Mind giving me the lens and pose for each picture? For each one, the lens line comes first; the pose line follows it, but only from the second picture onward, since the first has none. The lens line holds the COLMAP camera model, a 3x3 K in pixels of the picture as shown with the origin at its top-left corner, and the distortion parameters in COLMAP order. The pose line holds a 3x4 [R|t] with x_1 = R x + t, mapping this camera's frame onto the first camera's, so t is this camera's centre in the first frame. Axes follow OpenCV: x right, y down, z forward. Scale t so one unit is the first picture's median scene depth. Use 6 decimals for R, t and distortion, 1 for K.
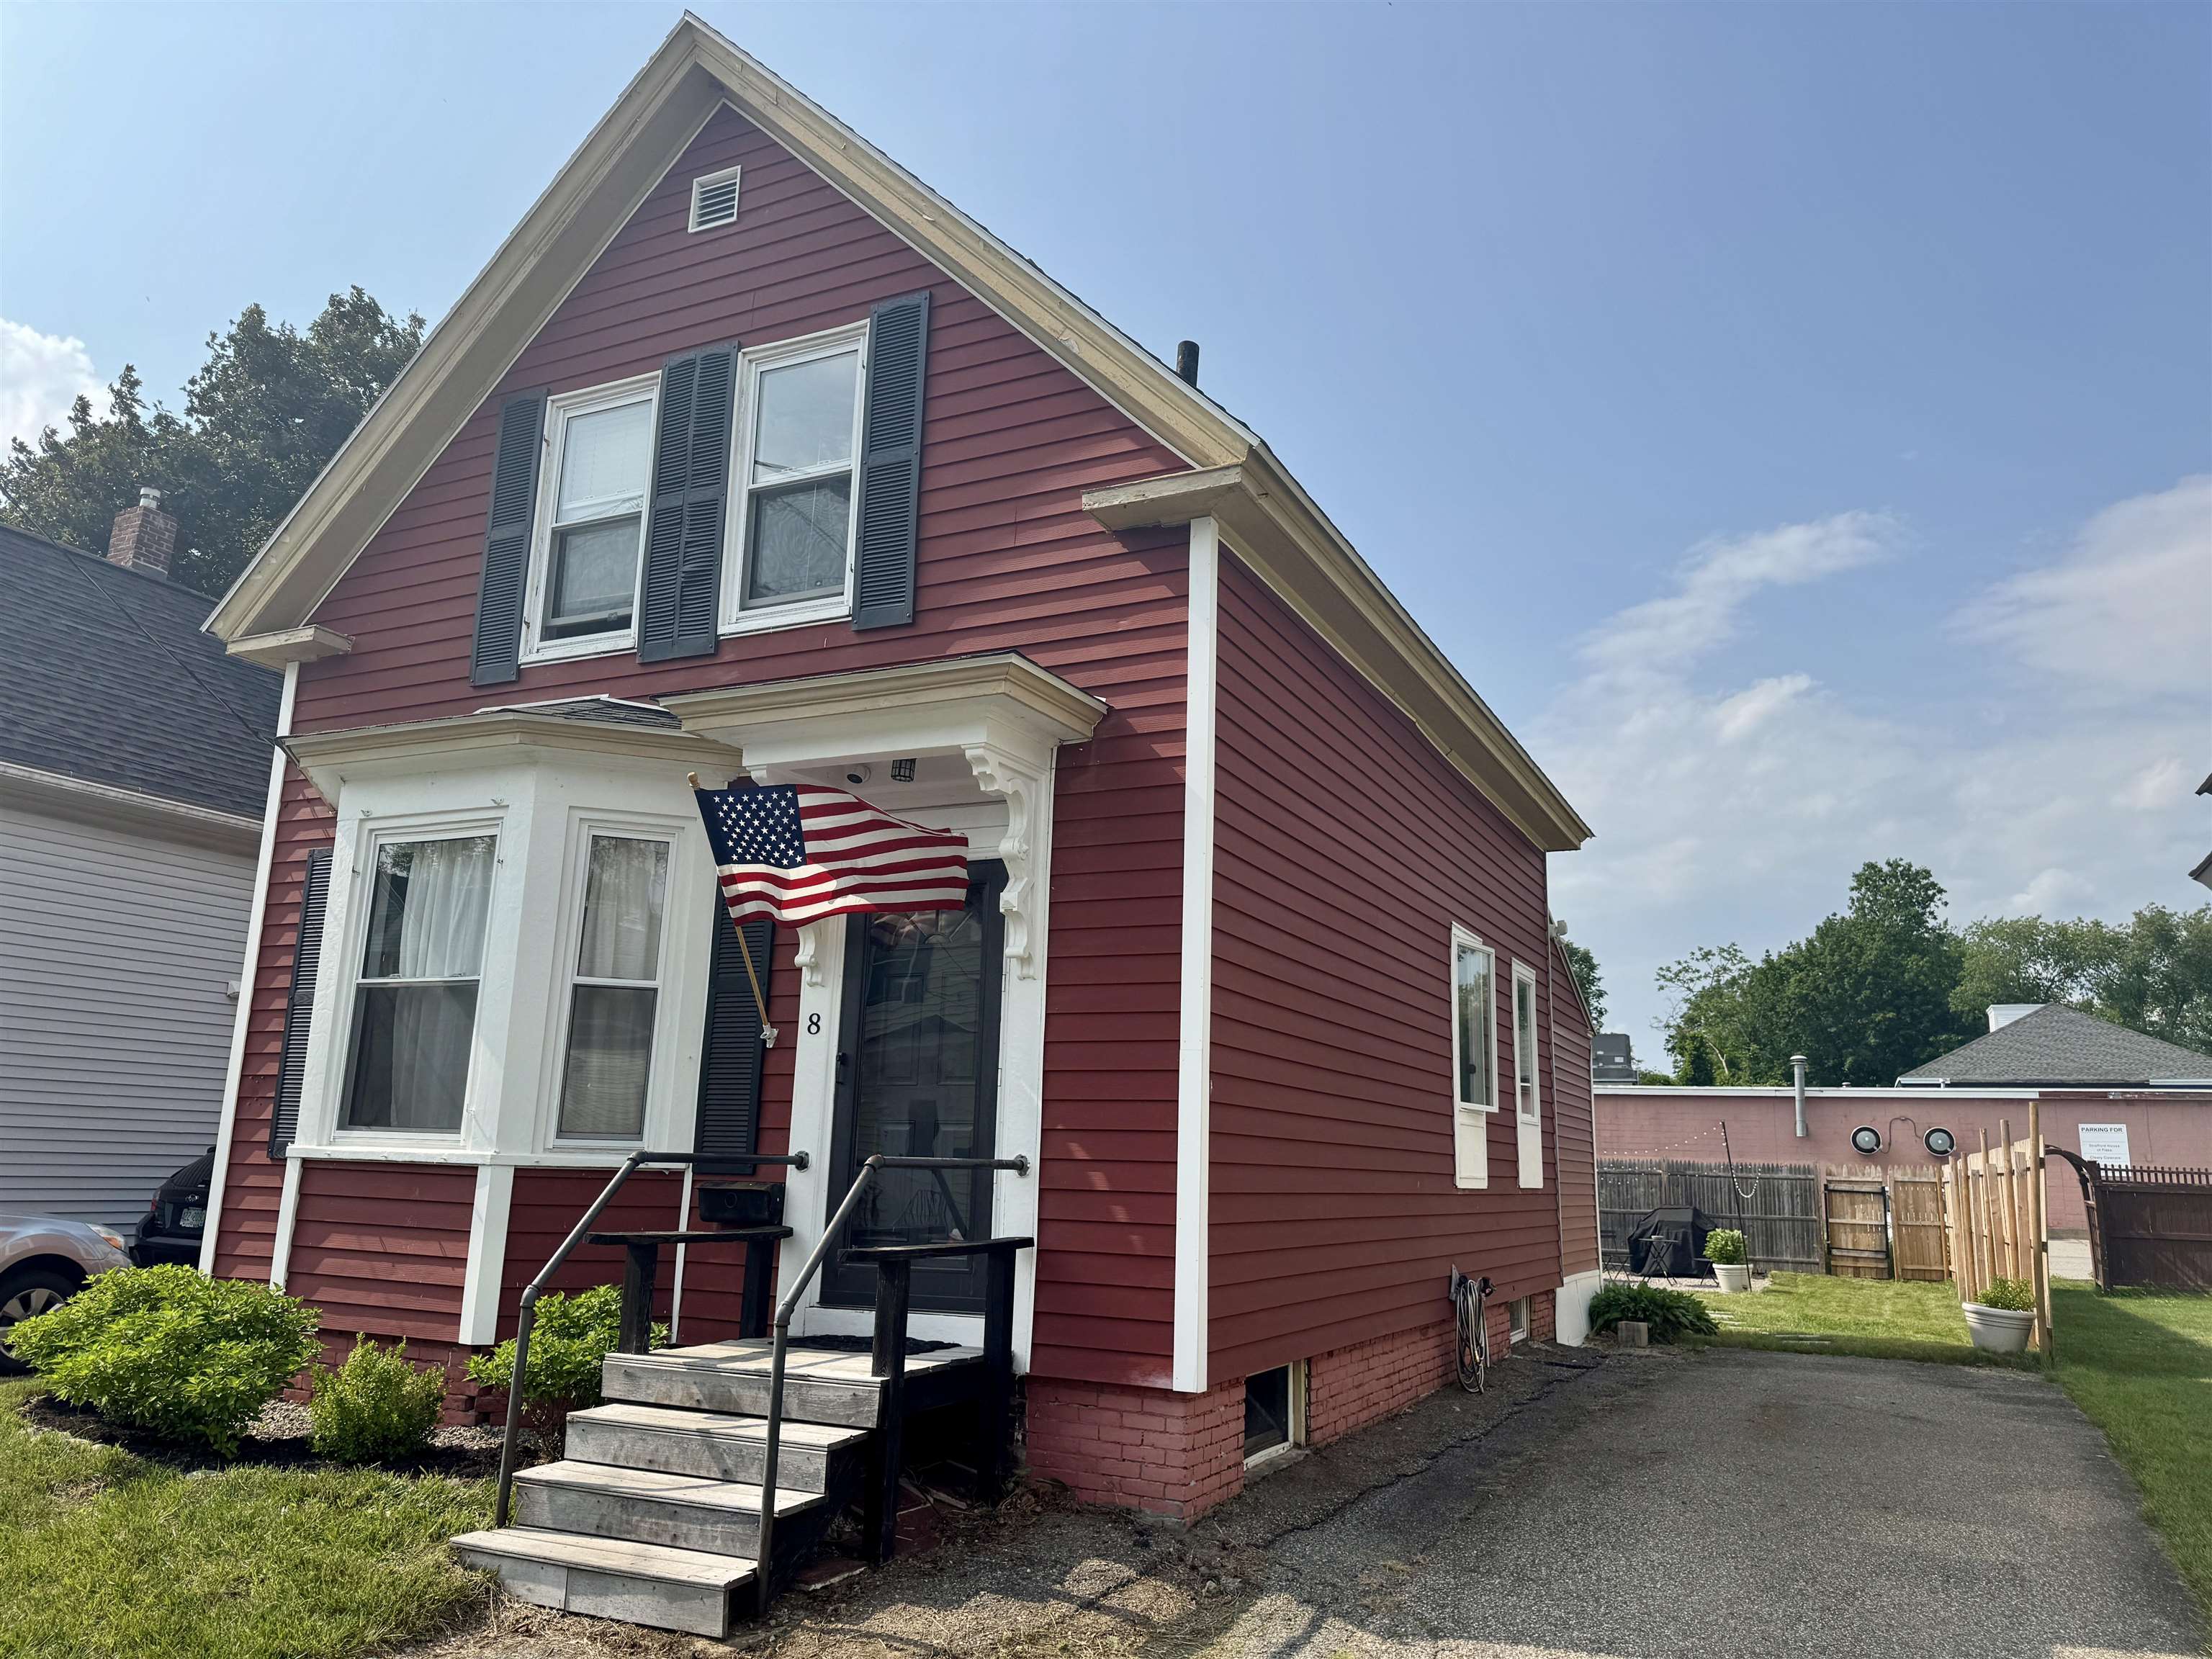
lens RADIAL K [[1599.6, 0, 1106.0], [0, 1599.6, 829.5], [0, 0, 1]] dist [0.132989, -0.221318]
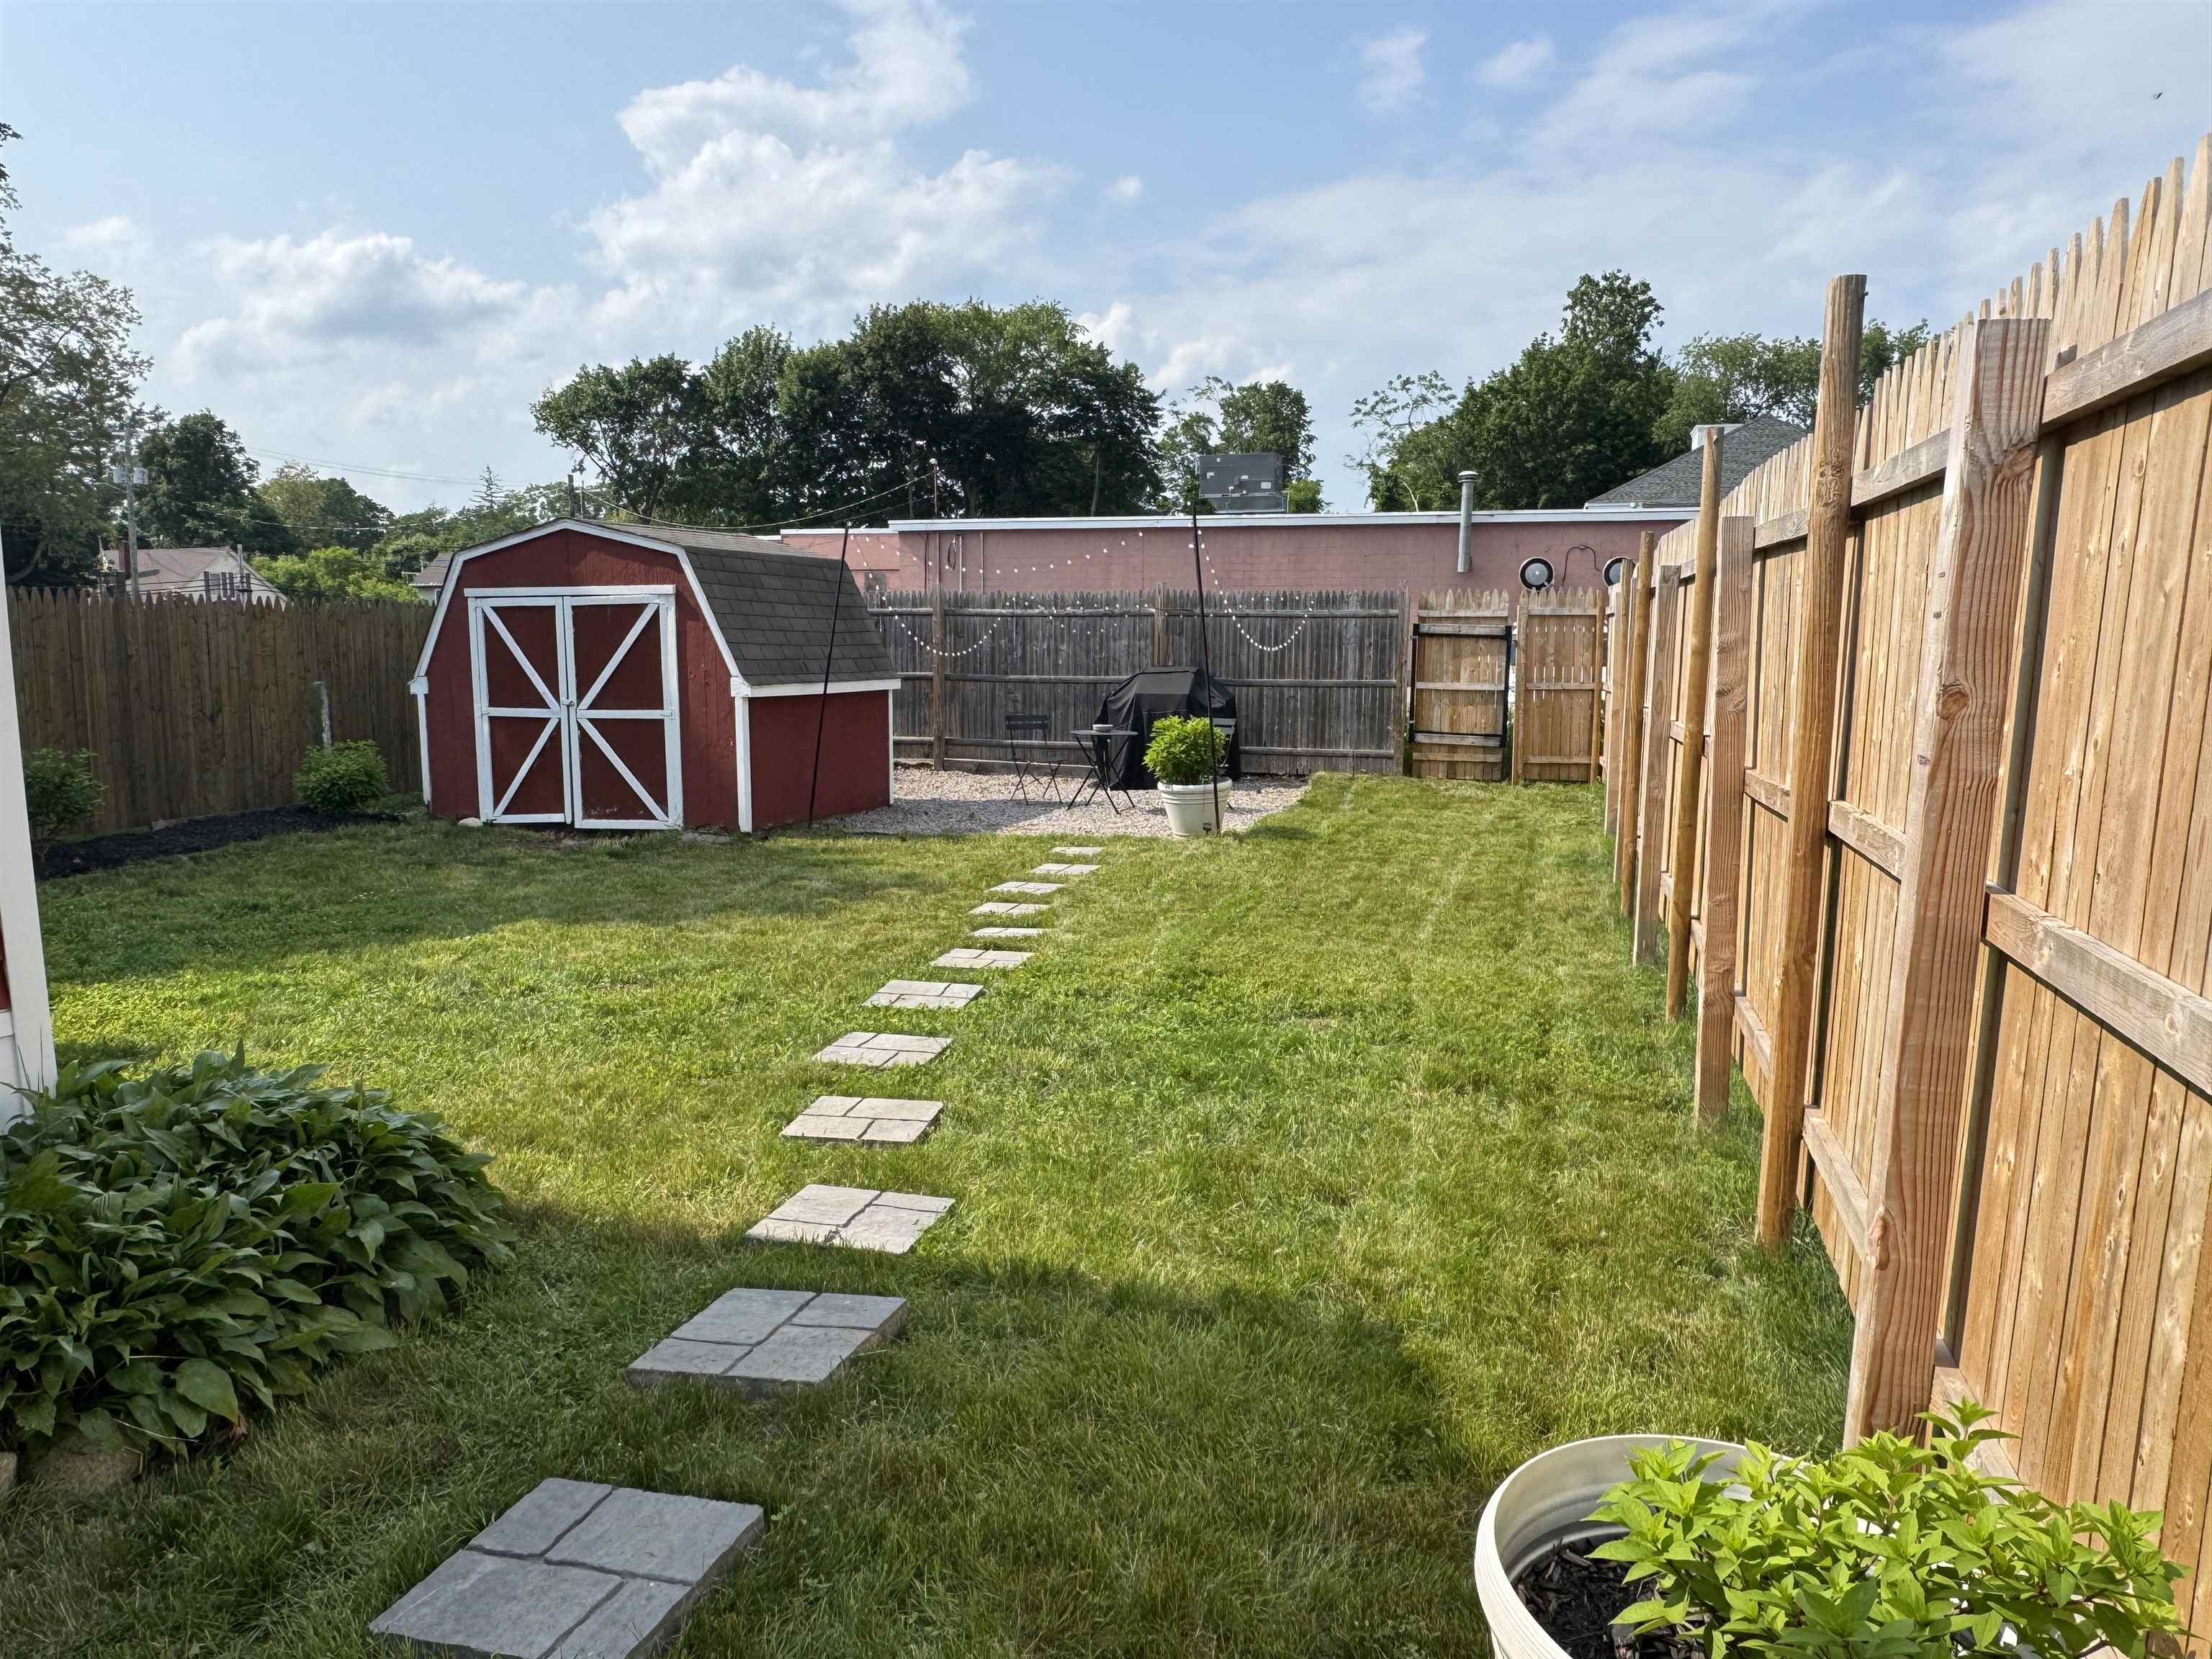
lens RADIAL K [[1538.5, 0, 1106.0], [0, 1538.5, 829.5], [0, 0, 1]] dist [-0.005762, -0.001453]
pose [[0.989890, -0.045559, 0.134318, 0.772334], [-0.000441, 0.946012, 0.324131, 0.331655], [-0.141833, -0.320914, 0.936428, 1.455029]]
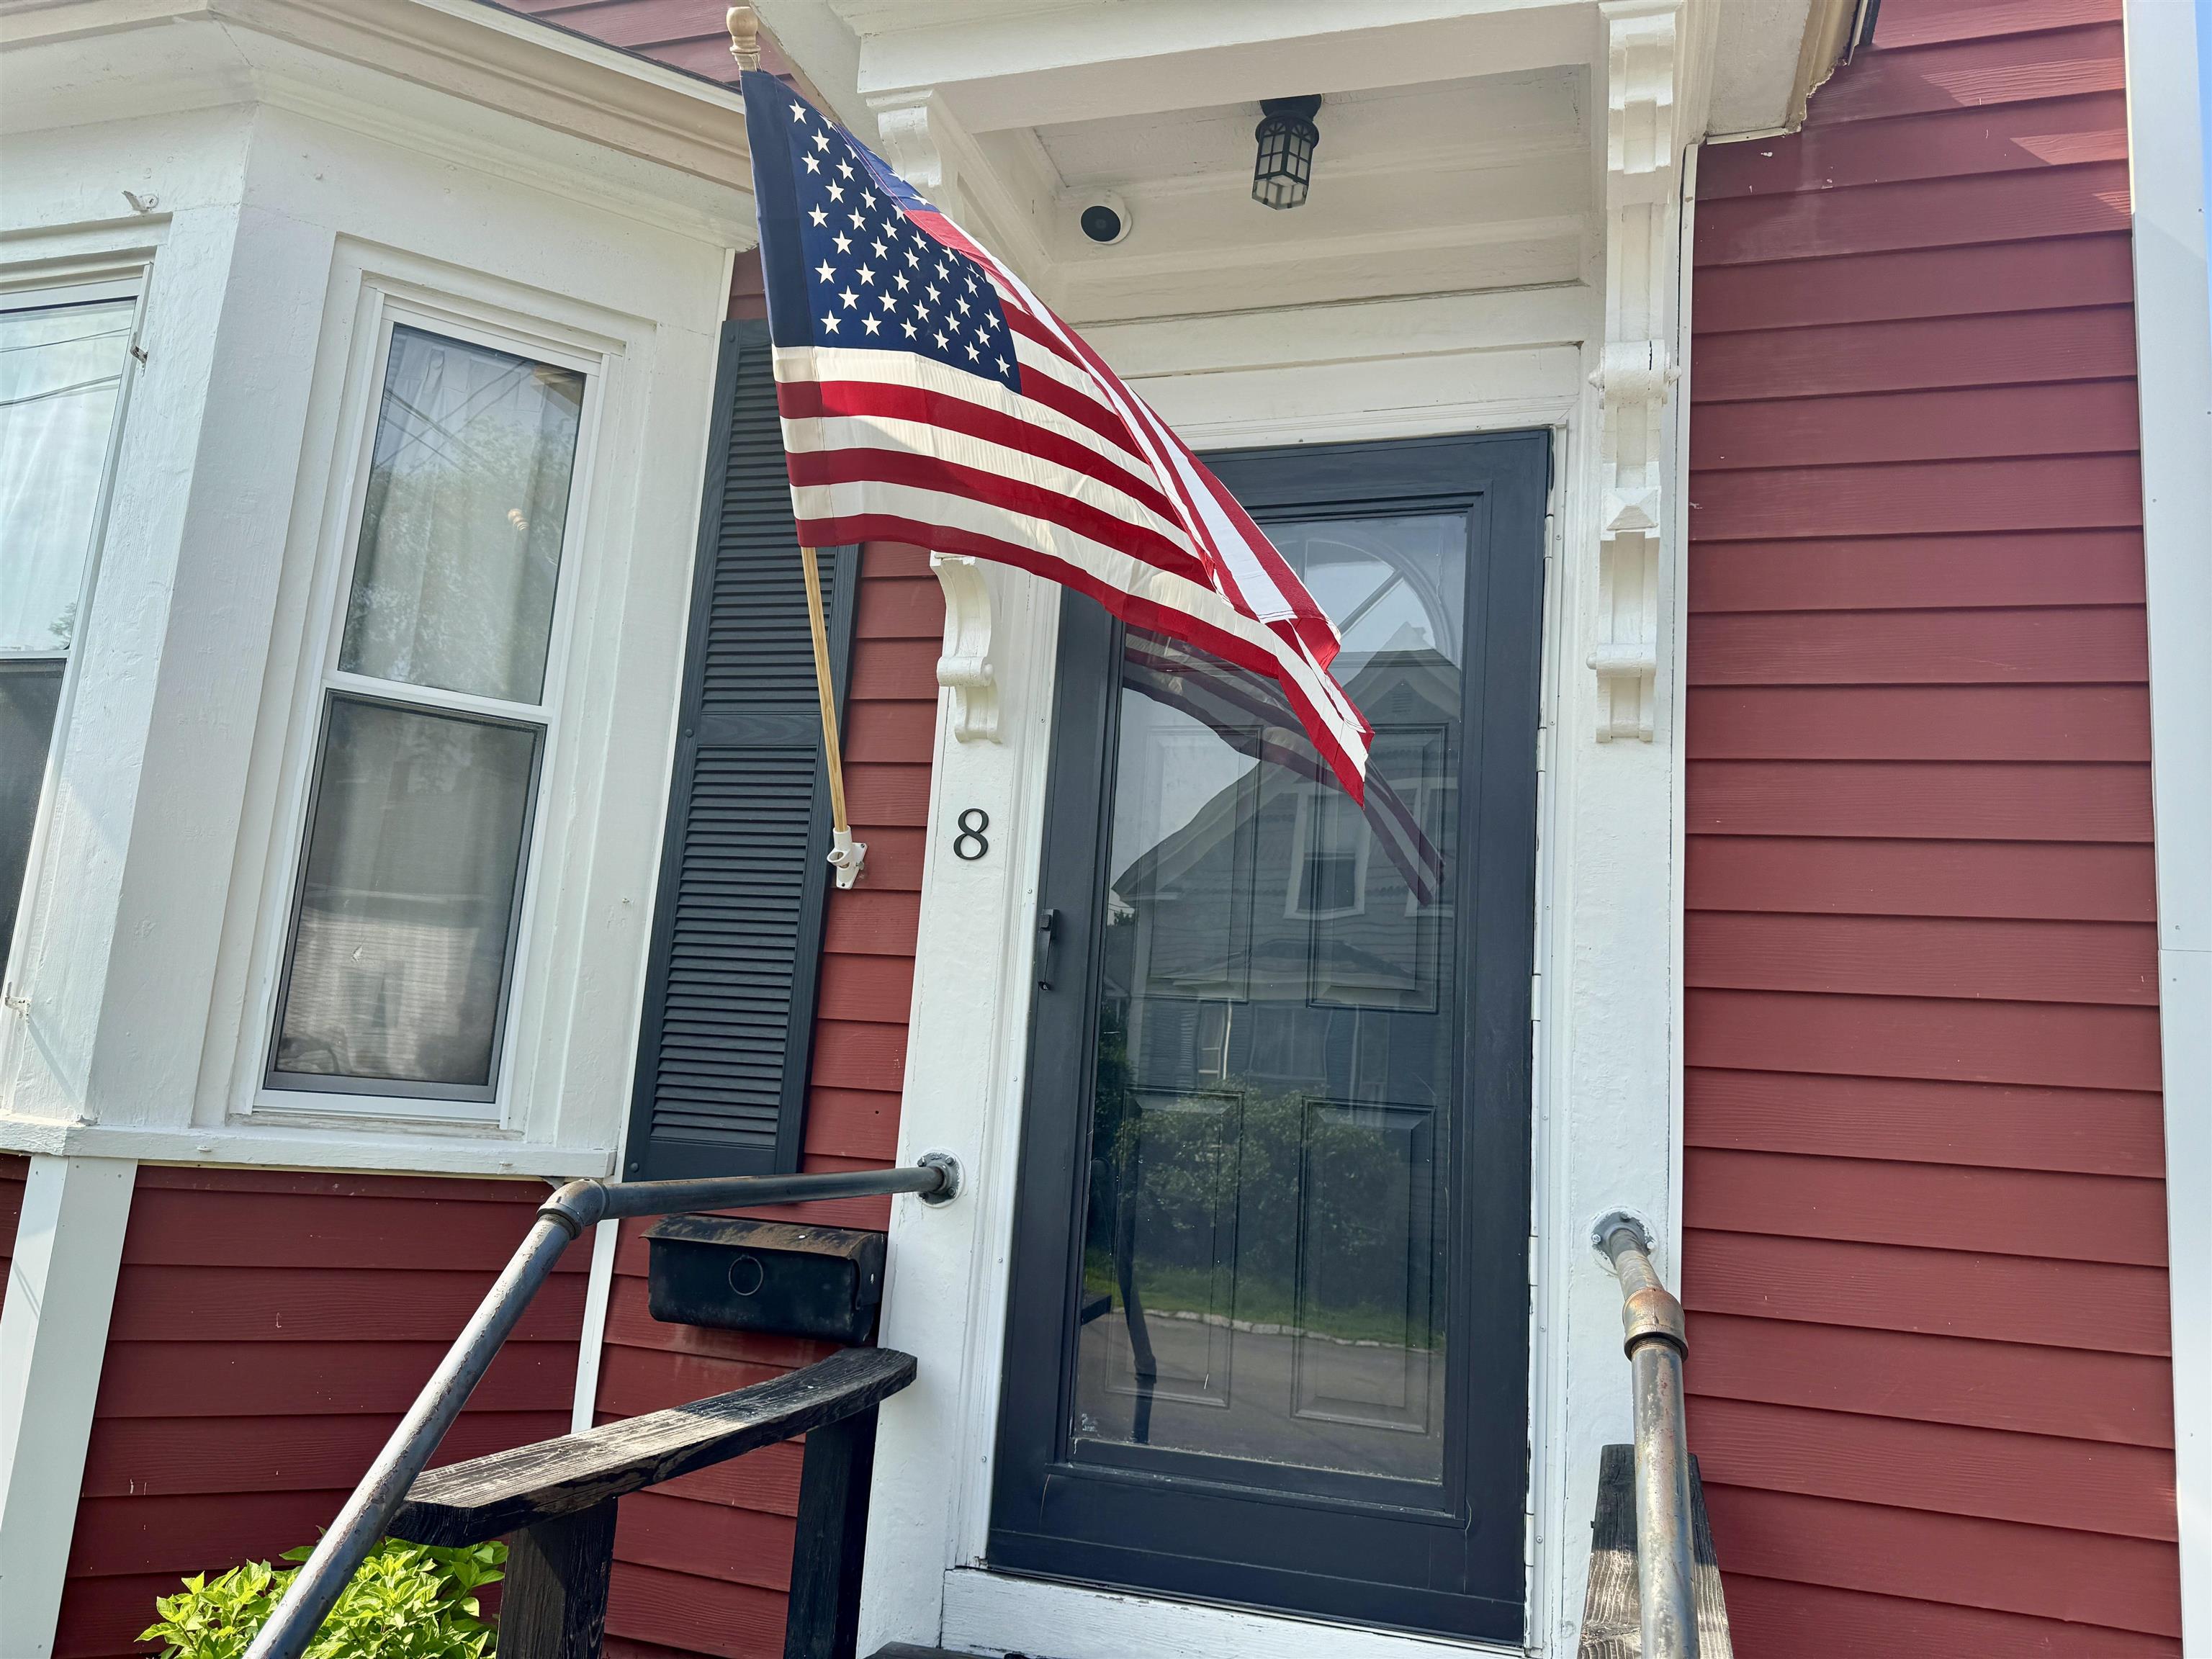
lens RADIAL K [[1599.6, 0, 1106.0], [0, 1599.6, 829.5], [0, 0, 1]] dist [0.132989, -0.221318]
pose [[0.986399, 0.067669, 0.149794, -0.188767], [-0.075022, 0.996211, 0.043987, 0.090712], [-0.146249, -0.054627, 0.987738, 0.550091]]
